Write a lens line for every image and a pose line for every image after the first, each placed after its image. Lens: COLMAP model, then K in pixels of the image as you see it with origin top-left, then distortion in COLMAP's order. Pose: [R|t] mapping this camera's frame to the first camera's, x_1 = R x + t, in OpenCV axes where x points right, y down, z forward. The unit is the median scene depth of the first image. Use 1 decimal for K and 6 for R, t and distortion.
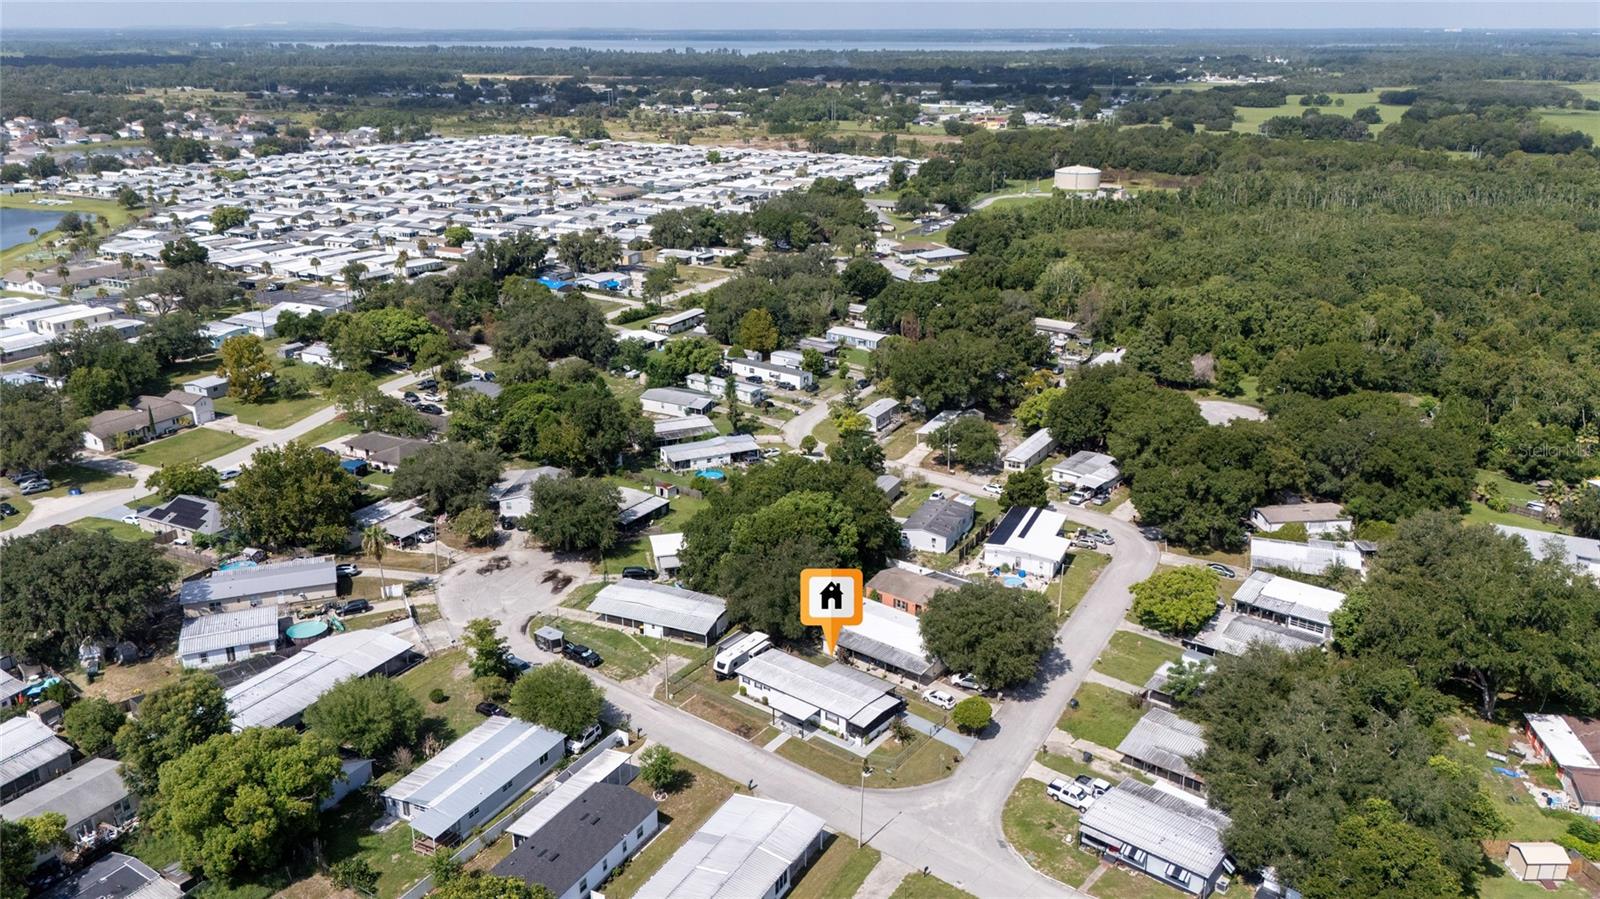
lens RADIAL K [[1171.4, 0, 800.0], [0, 1171.4, 449.5], [0, 0, 1]] dist [0.035064, -0.000067]
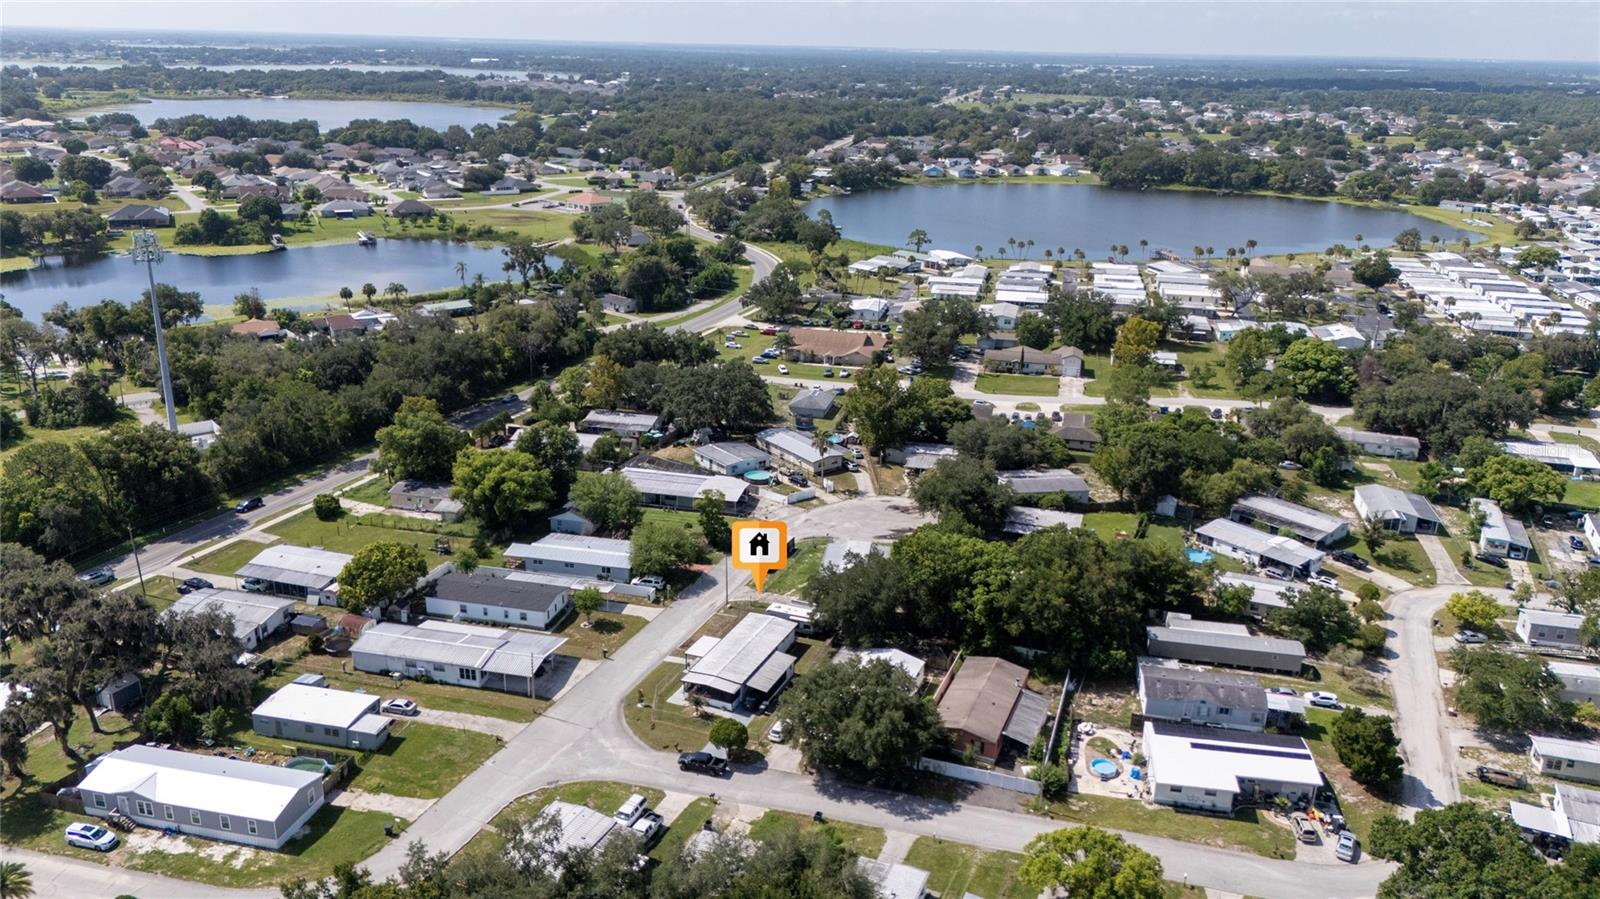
lens RADIAL K [[1171.4, 0, 800.0], [0, 1171.4, 449.5], [0, 0, 1]] dist [0.035064, -0.000067]
pose [[0.263313, 0.315348, -0.911714, 0.712964], [-0.344260, 0.913557, 0.216560, -0.160040], [0.901195, 0.256843, 0.349113, 0.491571]]
